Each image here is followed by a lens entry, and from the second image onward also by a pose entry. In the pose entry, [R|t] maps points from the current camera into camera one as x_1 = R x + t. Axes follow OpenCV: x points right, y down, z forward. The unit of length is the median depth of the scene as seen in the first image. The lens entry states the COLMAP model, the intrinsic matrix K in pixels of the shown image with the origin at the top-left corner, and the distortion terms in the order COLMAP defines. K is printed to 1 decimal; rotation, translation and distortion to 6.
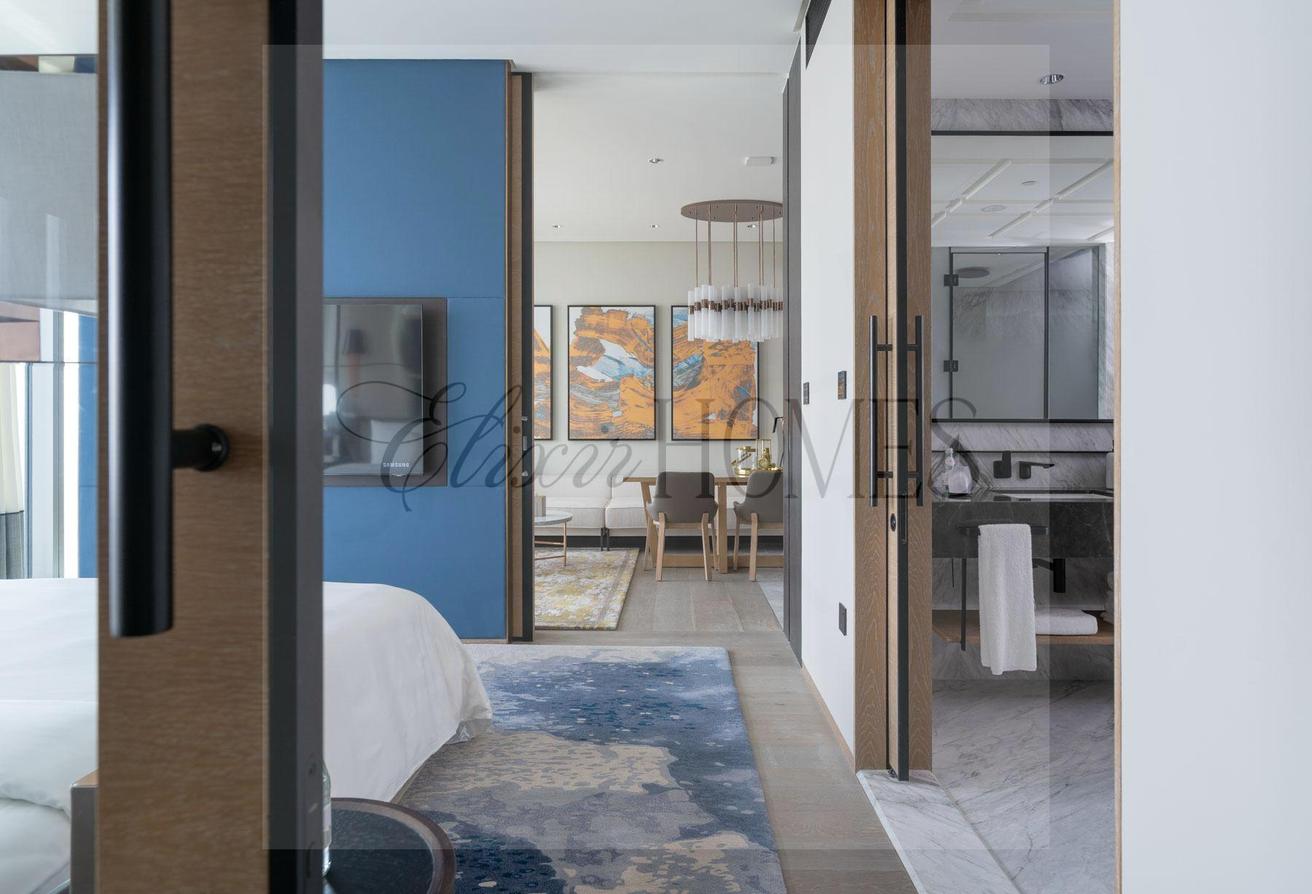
lens RADIAL K [[776.1, 0, 677.0], [0, 776.1, 429.1], [0, 0, 1]] dist [-0.003140, -0.000557]
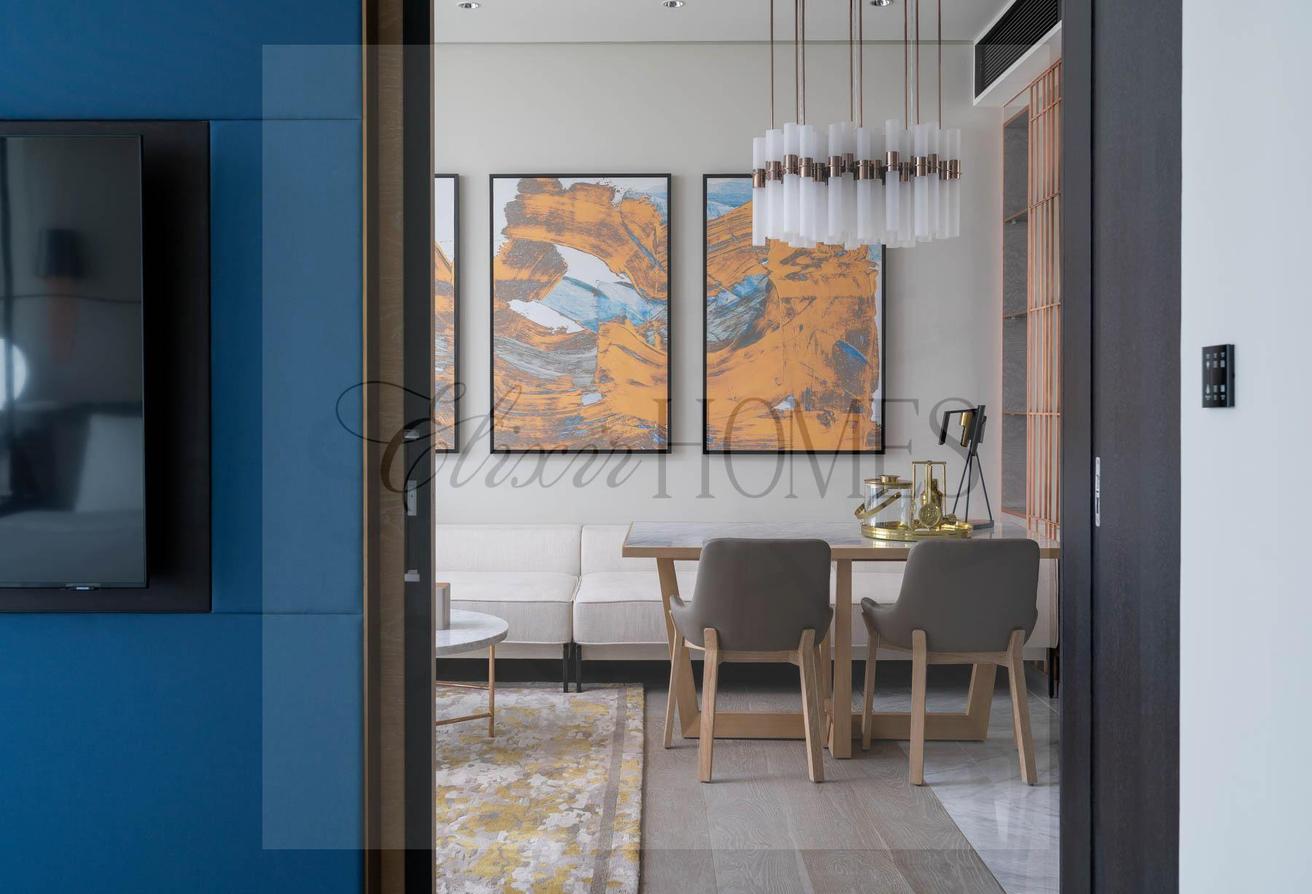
lens RADIAL K [[1522.2, 0, 656.0], [0, 1522.2, 447.0], [0, 0, 1]] dist [0.001142, -0.004031]
pose [[0.999626, 0.001923, -0.027280, -0.010922], [-0.001511, 0.999885, 0.015117, -0.003938], [0.027306, -0.015070, 0.999514, 0.049756]]
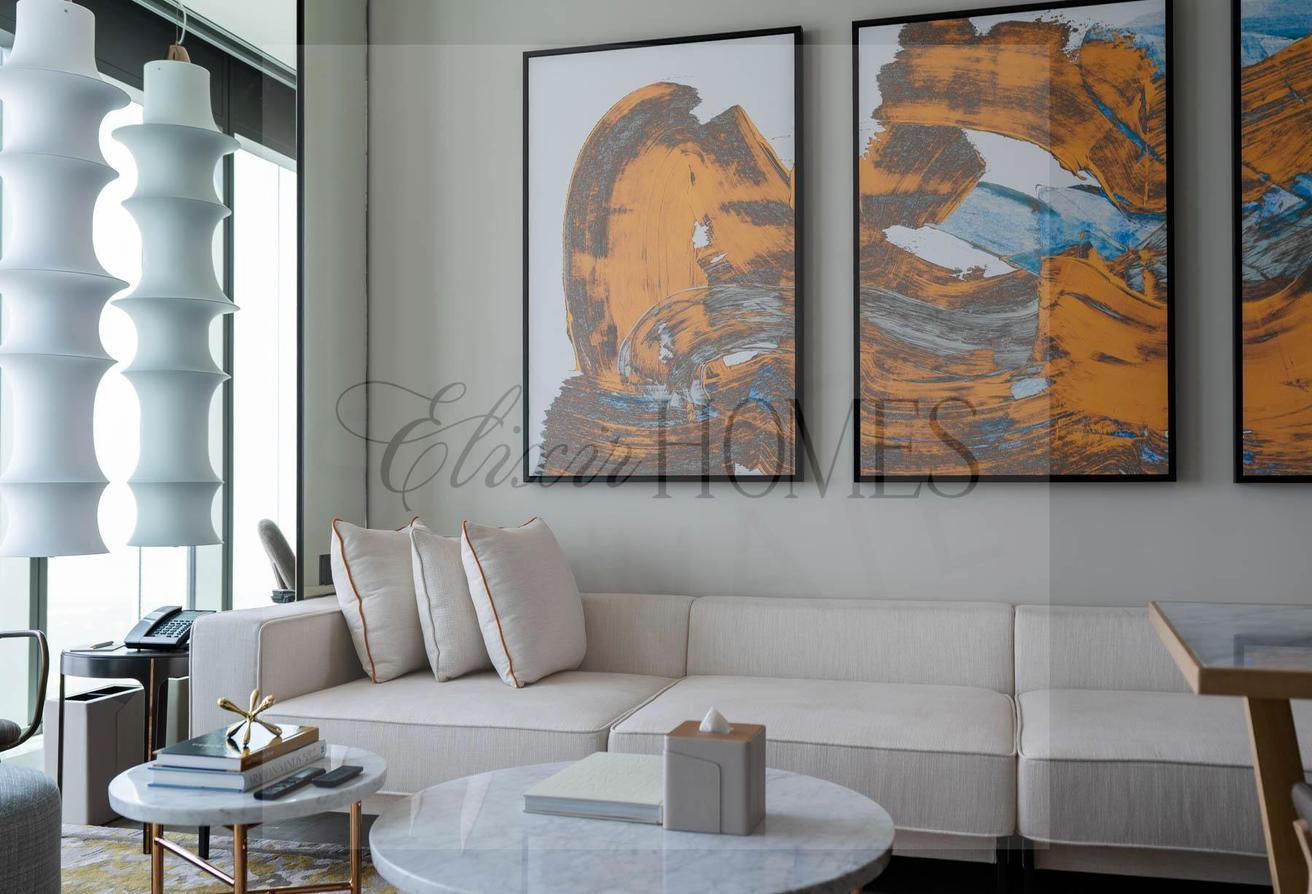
lens RADIAL K [[1262.3, 0, 682.0], [0, 1262.3, 476.2], [0, 0, 1]] dist [0.009592, -0.012276]
pose [[0.969575, -0.002033, -0.244788, -0.088295], [-0.000994, 0.999925, -0.012242, 0.018641], [0.244794, 0.012113, 0.969499, 0.531054]]
